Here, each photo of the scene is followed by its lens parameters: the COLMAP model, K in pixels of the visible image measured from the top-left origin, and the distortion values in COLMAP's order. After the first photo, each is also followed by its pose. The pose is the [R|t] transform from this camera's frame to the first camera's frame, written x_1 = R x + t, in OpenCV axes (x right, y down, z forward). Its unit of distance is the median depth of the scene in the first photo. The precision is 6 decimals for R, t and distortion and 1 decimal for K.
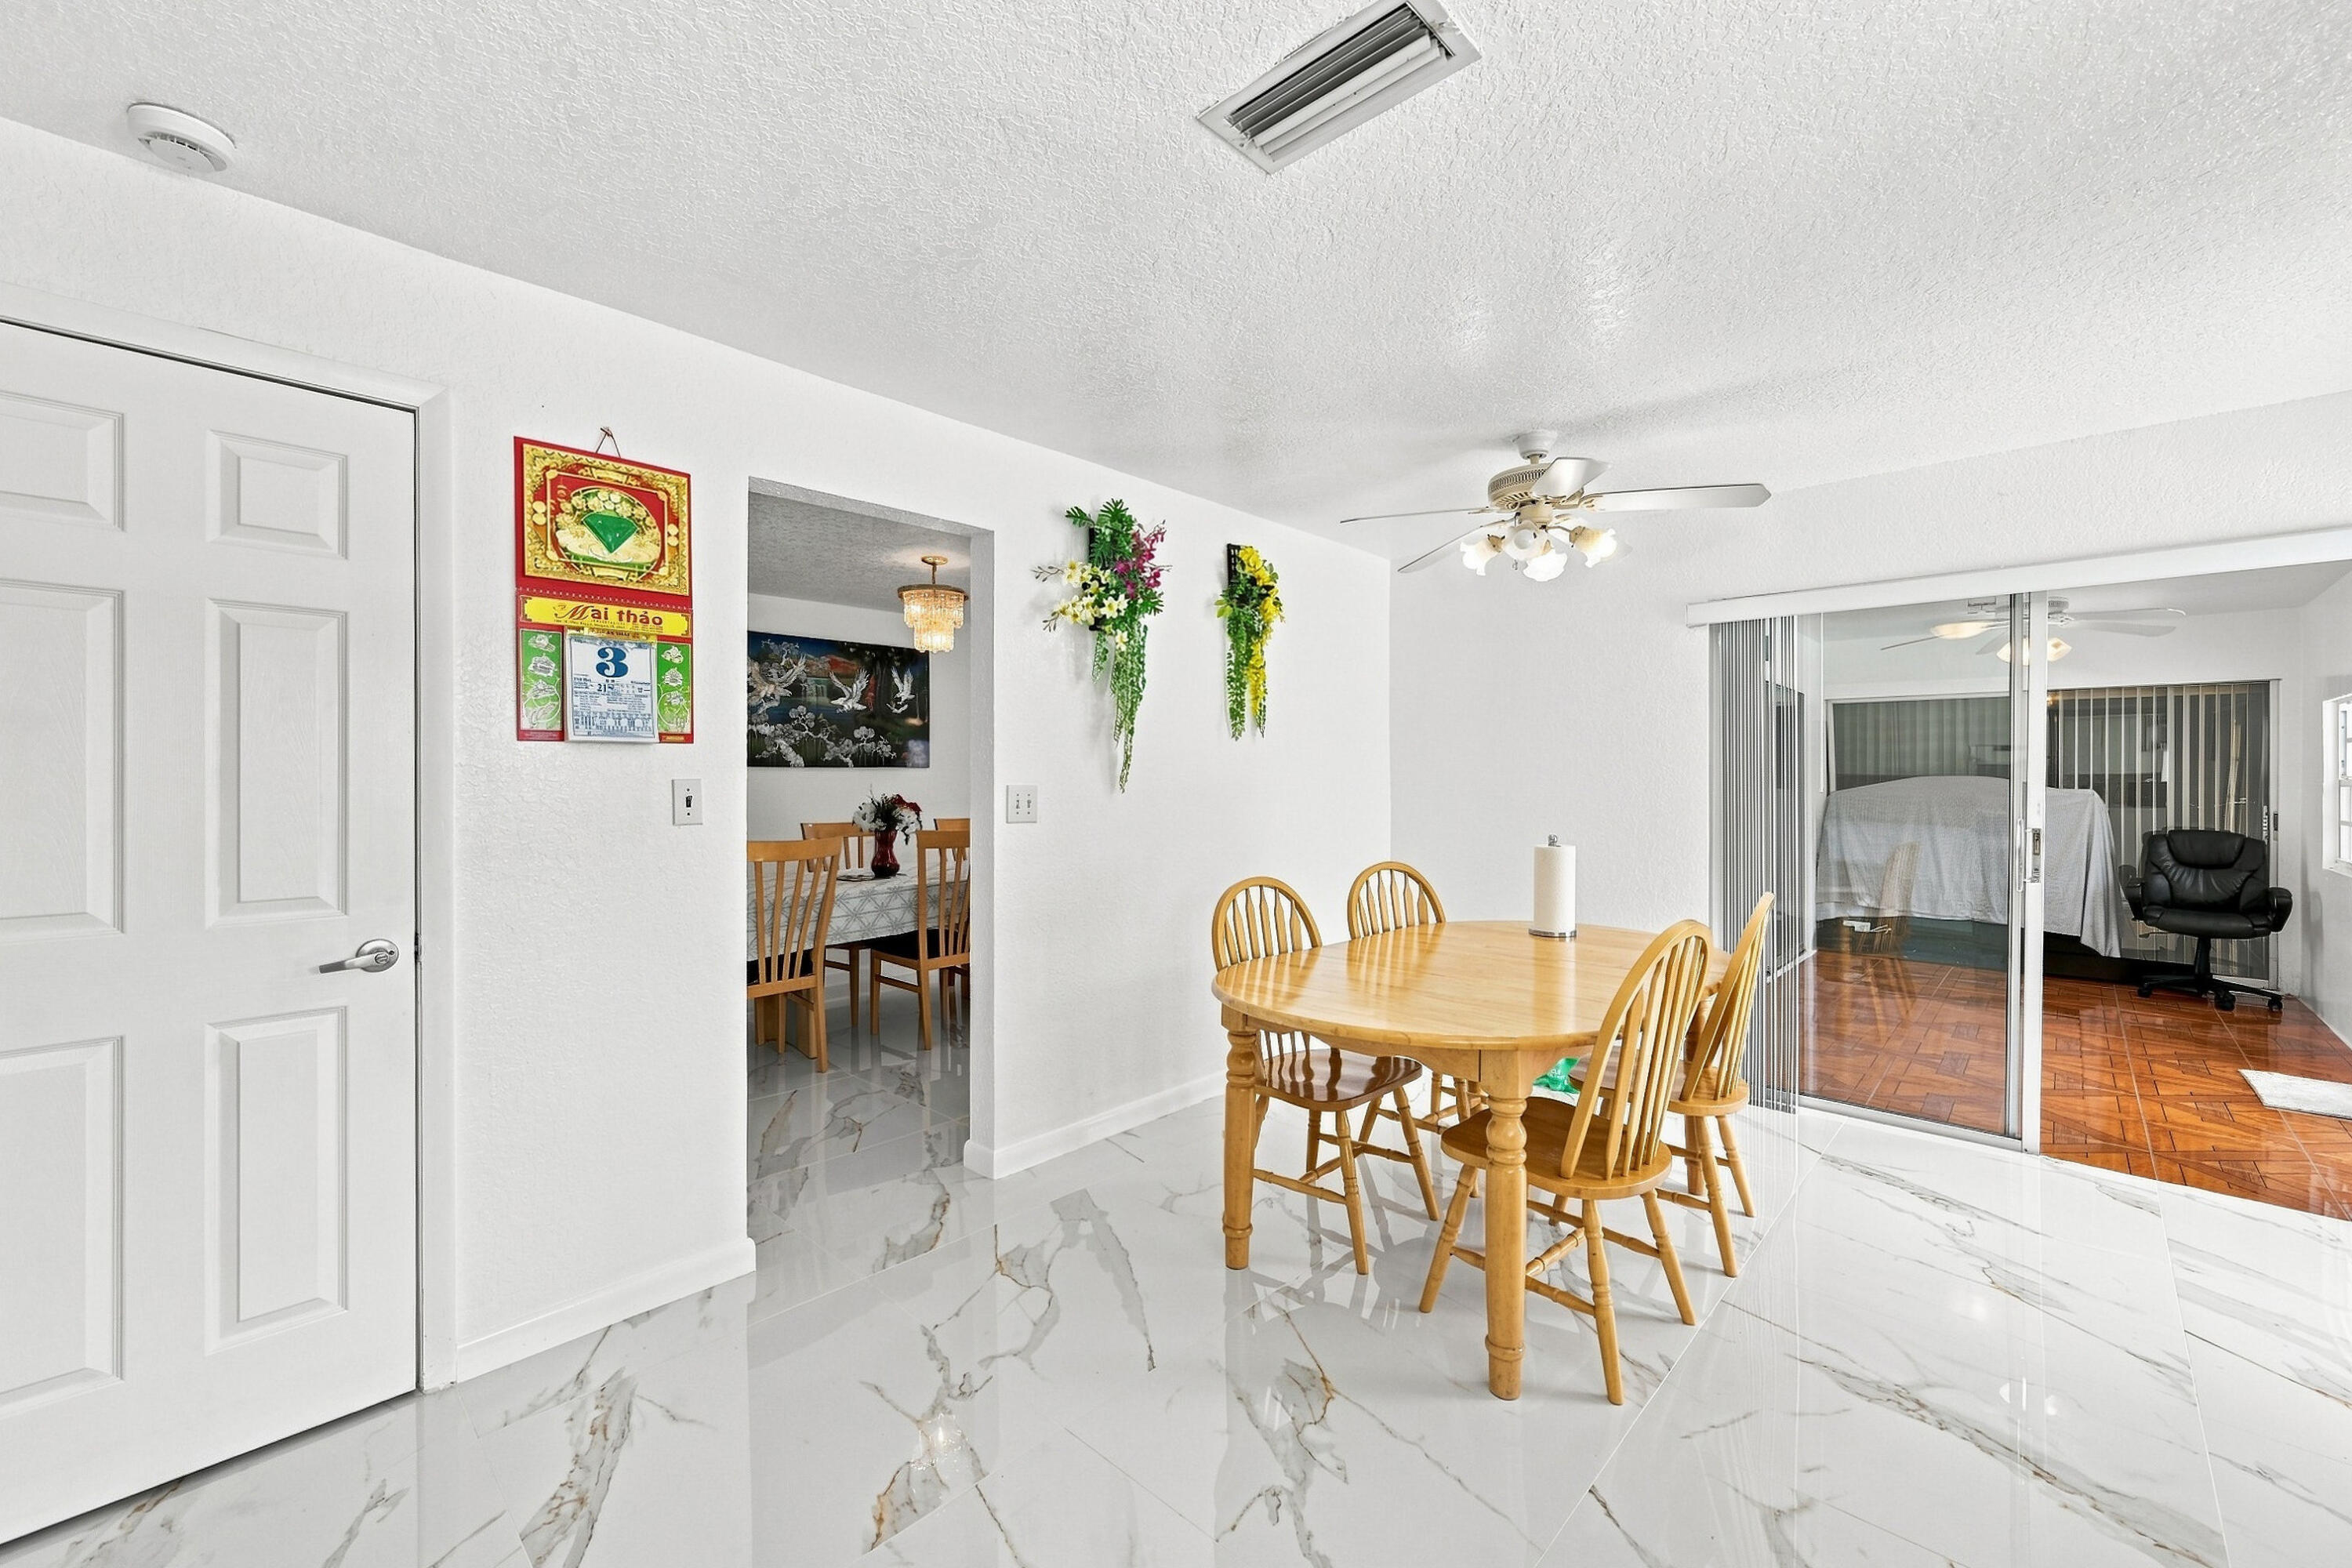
lens RADIAL K [[938.0, 0, 1169.4], [0, 938.0, 779.6], [0, 0, 1]] dist [-0.000028, -0.000150]
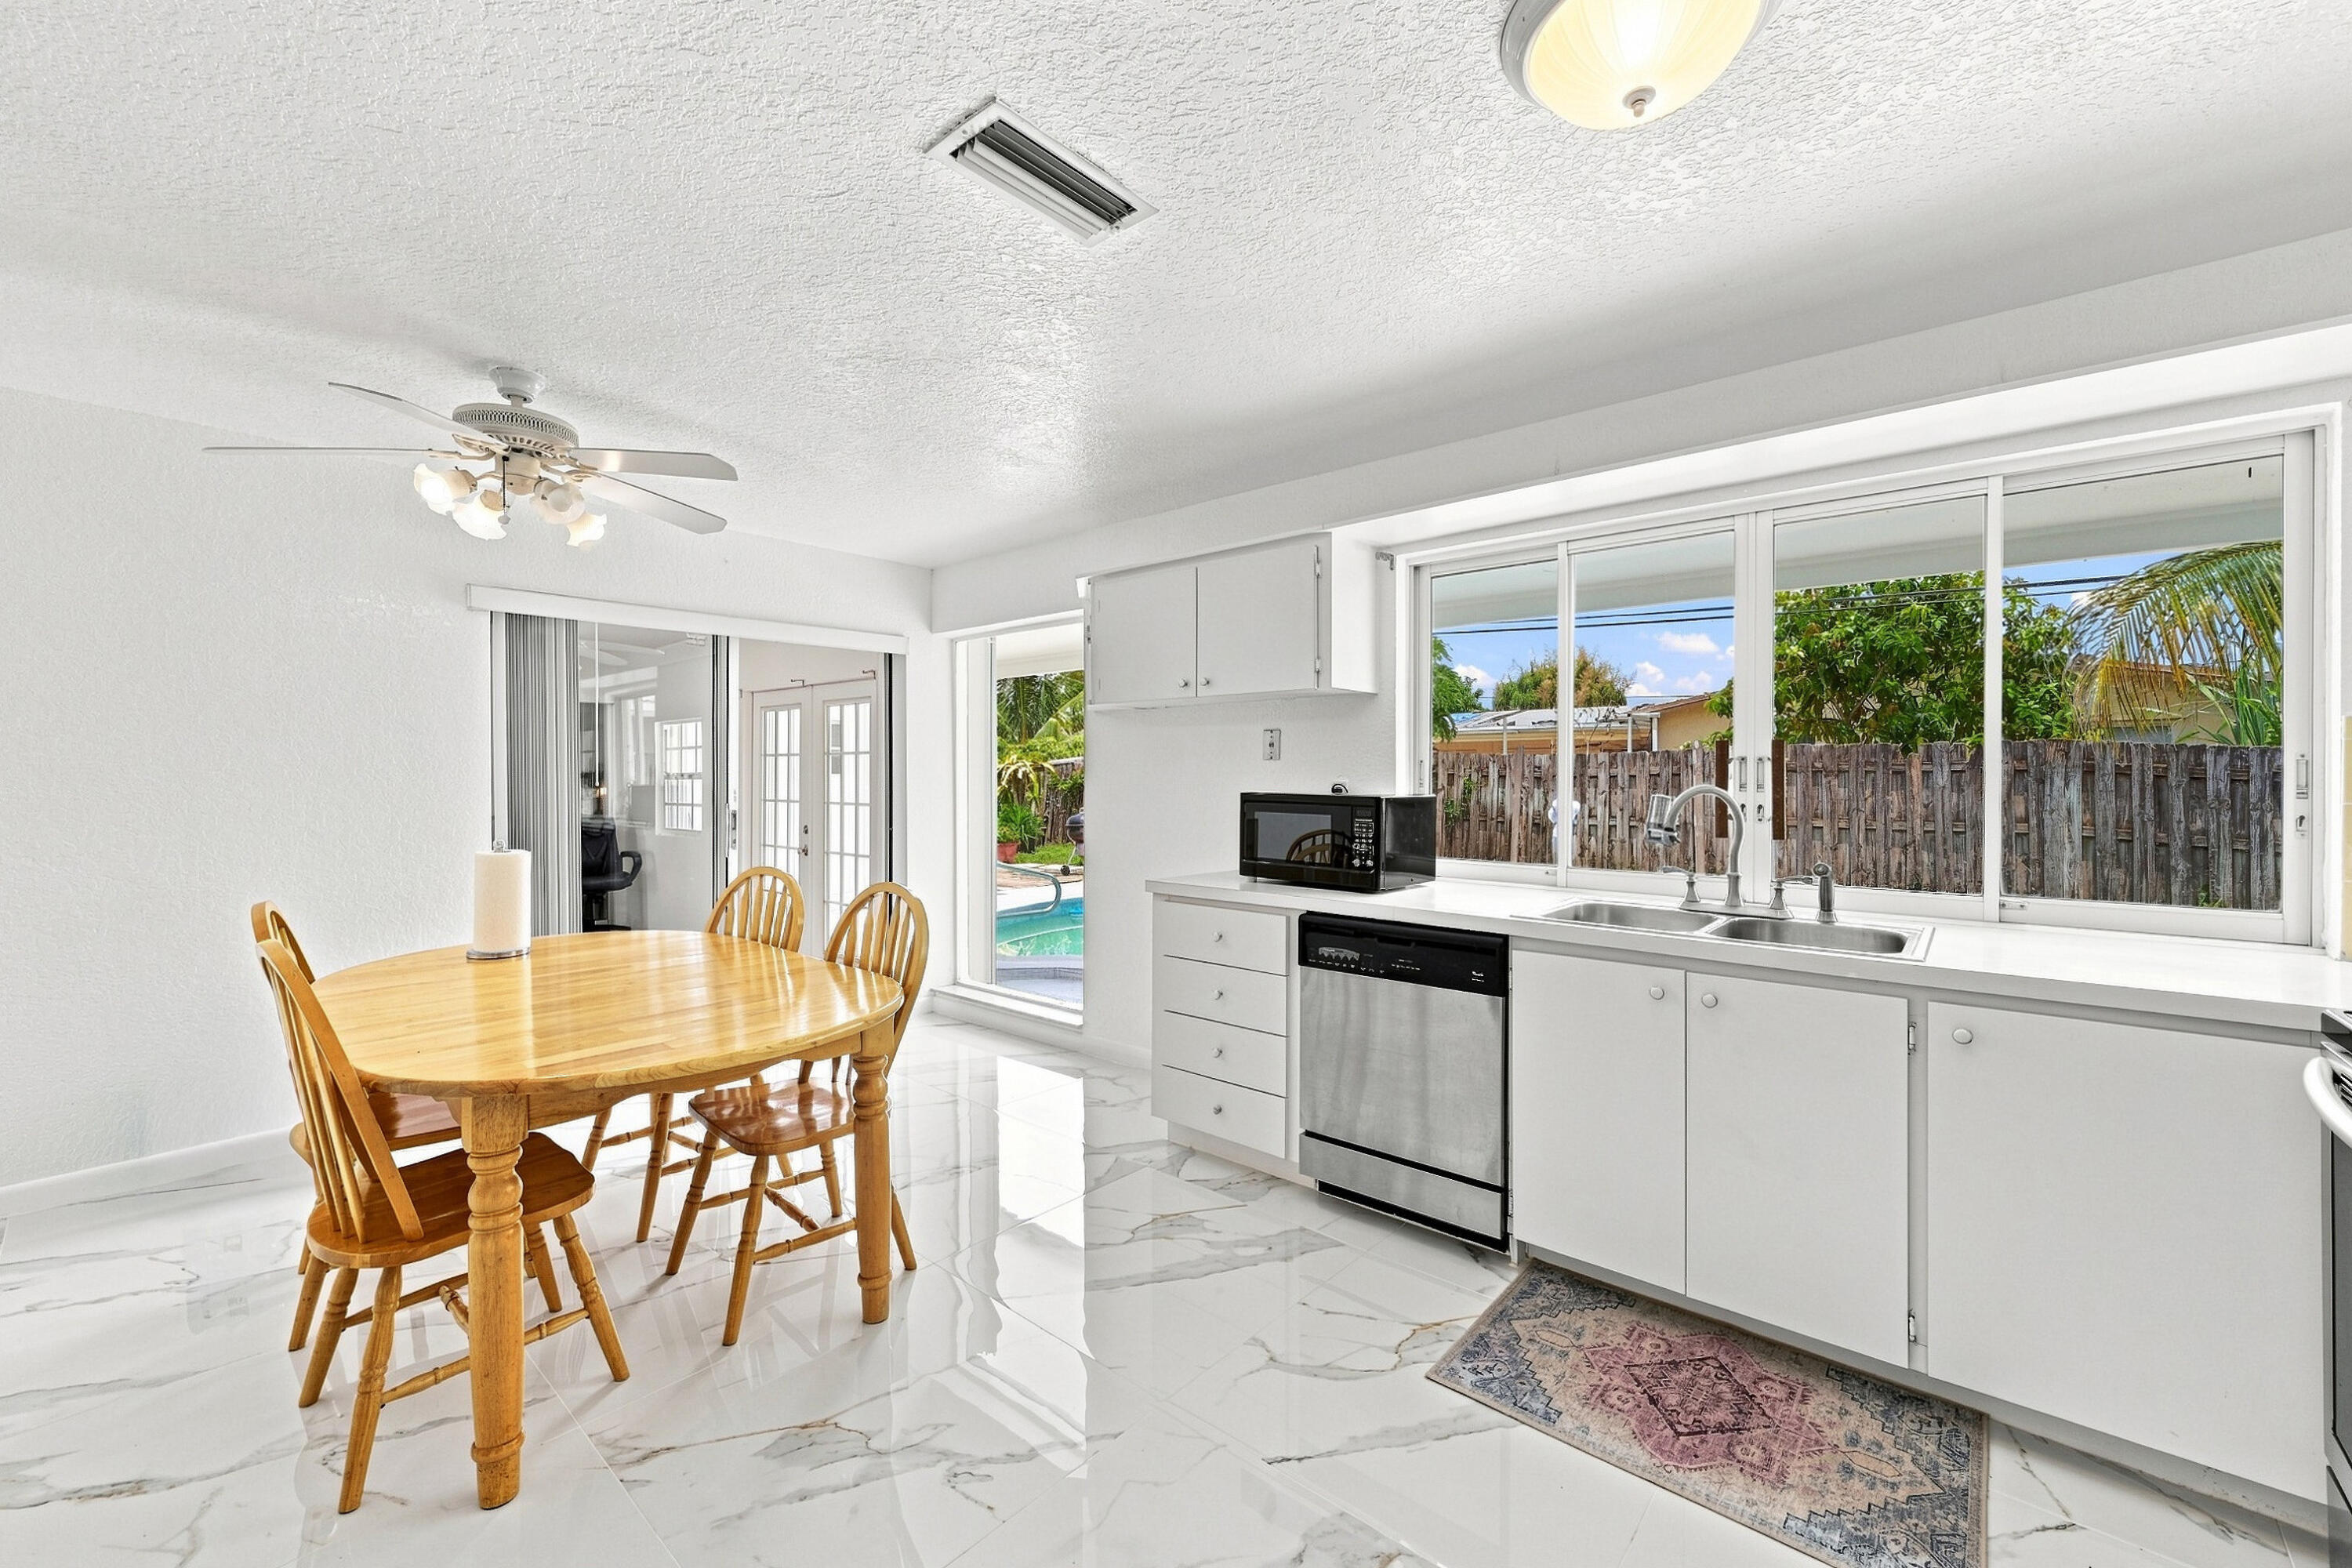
lens RADIAL K [[938.0, 0, 1166.1], [0, 938.0, 779.3], [0, 0, 1]] dist [-0.000028, -0.000150]
pose [[-0.053413, -0.006656, 0.998550, -0.643758], [0.006513, 0.999954, 0.007014, 0.003094], [-0.998551, 0.006878, -0.053367, 0.583776]]
